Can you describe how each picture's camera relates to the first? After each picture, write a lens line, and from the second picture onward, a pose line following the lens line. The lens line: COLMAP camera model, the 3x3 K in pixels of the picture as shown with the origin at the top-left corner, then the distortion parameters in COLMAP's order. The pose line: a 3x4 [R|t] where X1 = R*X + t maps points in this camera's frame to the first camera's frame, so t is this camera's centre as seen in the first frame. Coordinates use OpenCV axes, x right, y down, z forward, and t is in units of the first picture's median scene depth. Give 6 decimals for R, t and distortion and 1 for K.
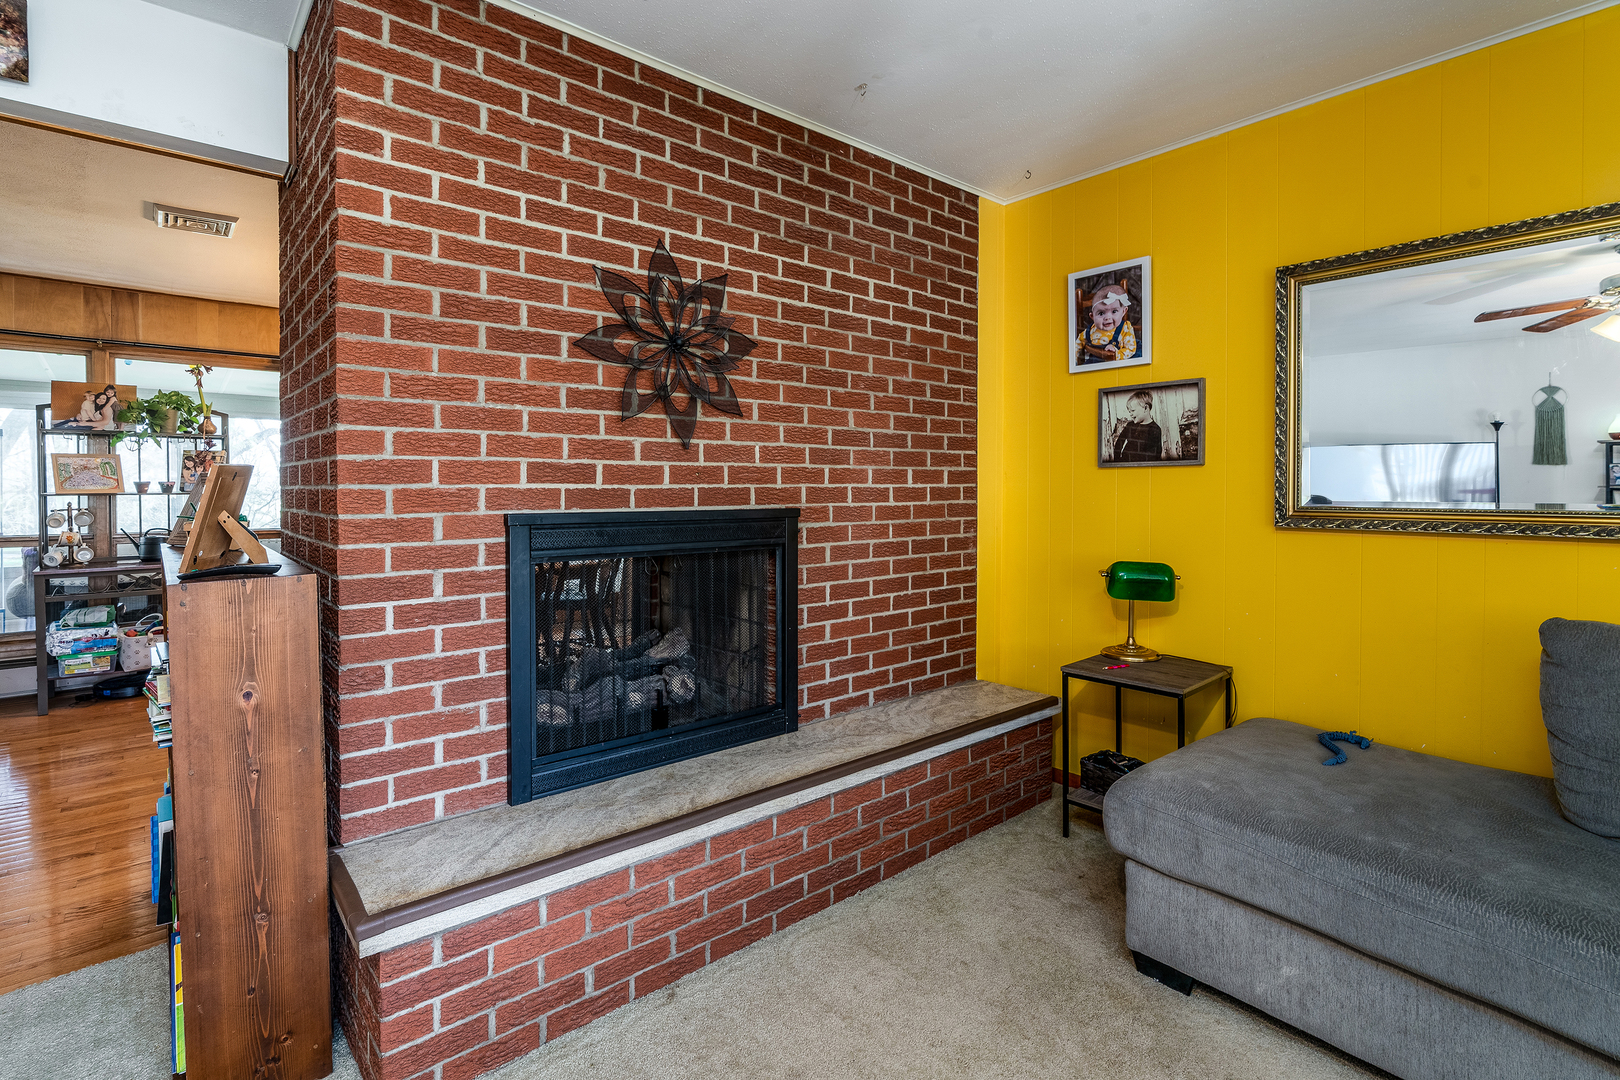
lens RADIAL K [[762.0, 0, 770.3], [0, 762.0, 506.4], [0, 0, 1]] dist [-0.009652, 0.007334]
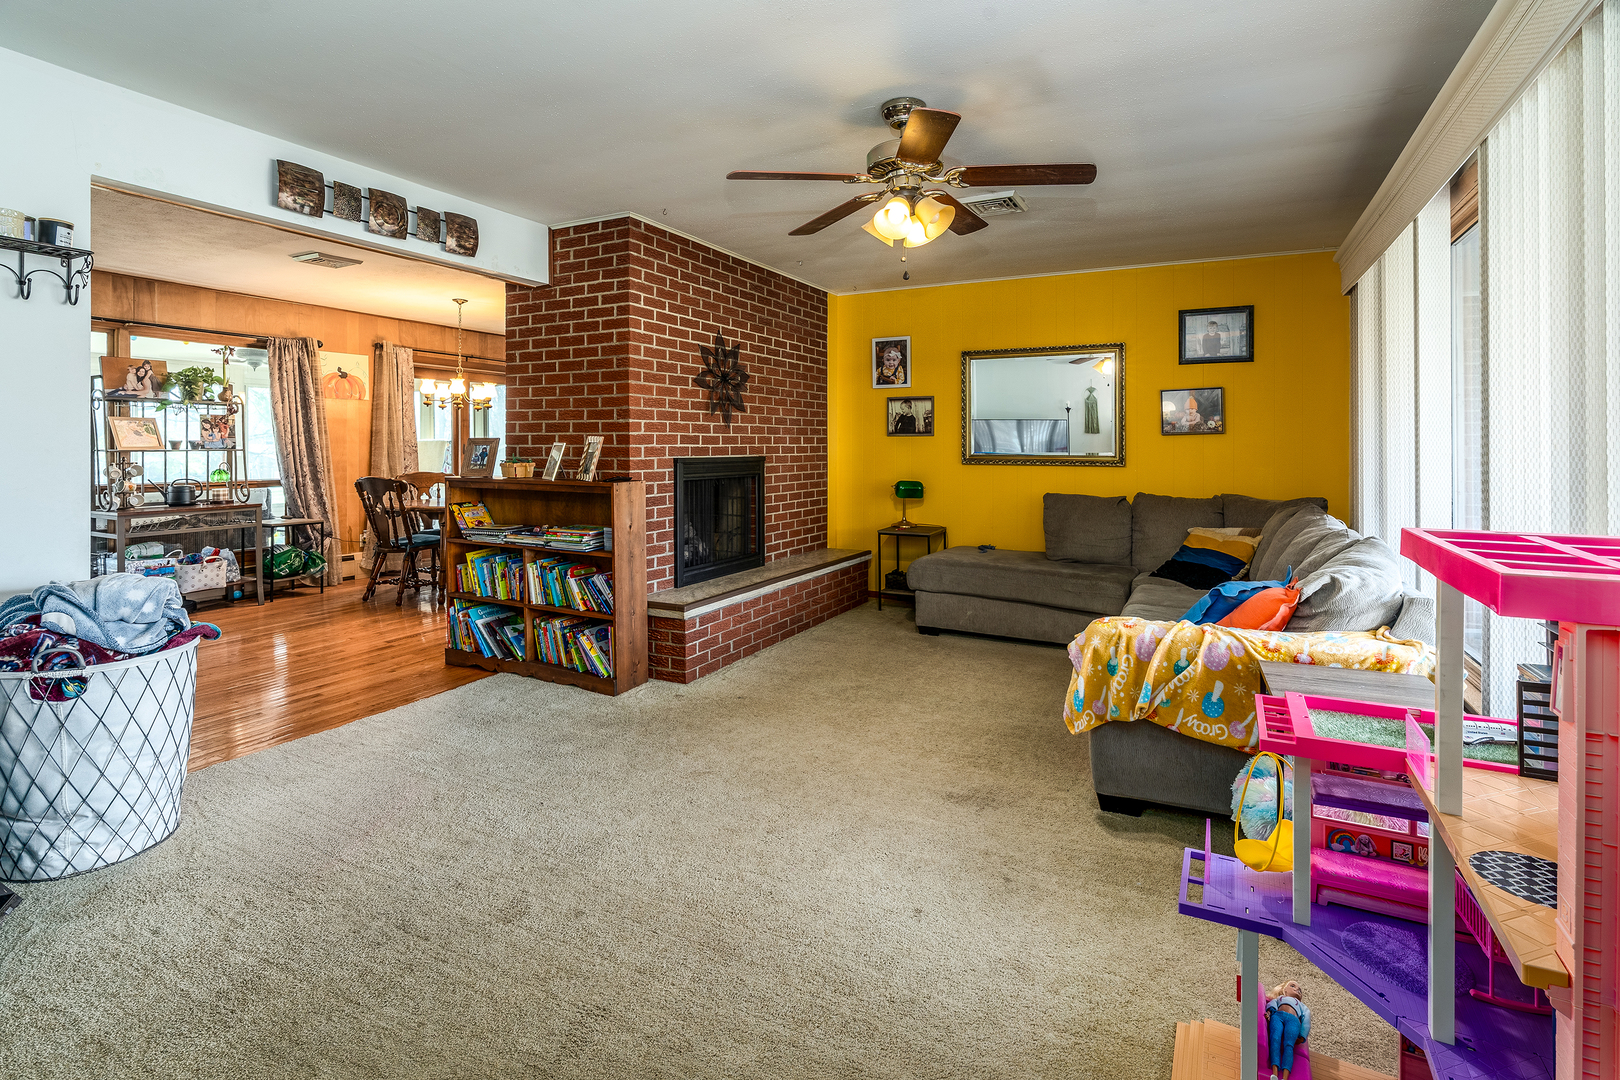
lens RADIAL K [[762.0, 0, 820.1], [0, 762.0, 460.3], [0, 0, 1]] dist [-0.009652, 0.007334]
pose [[0.915624, -0.006425, 0.401984, -0.651965], [0.008427, 0.999959, -0.003212, 0.020898], [-0.401947, 0.006329, 0.915641, -0.933286]]
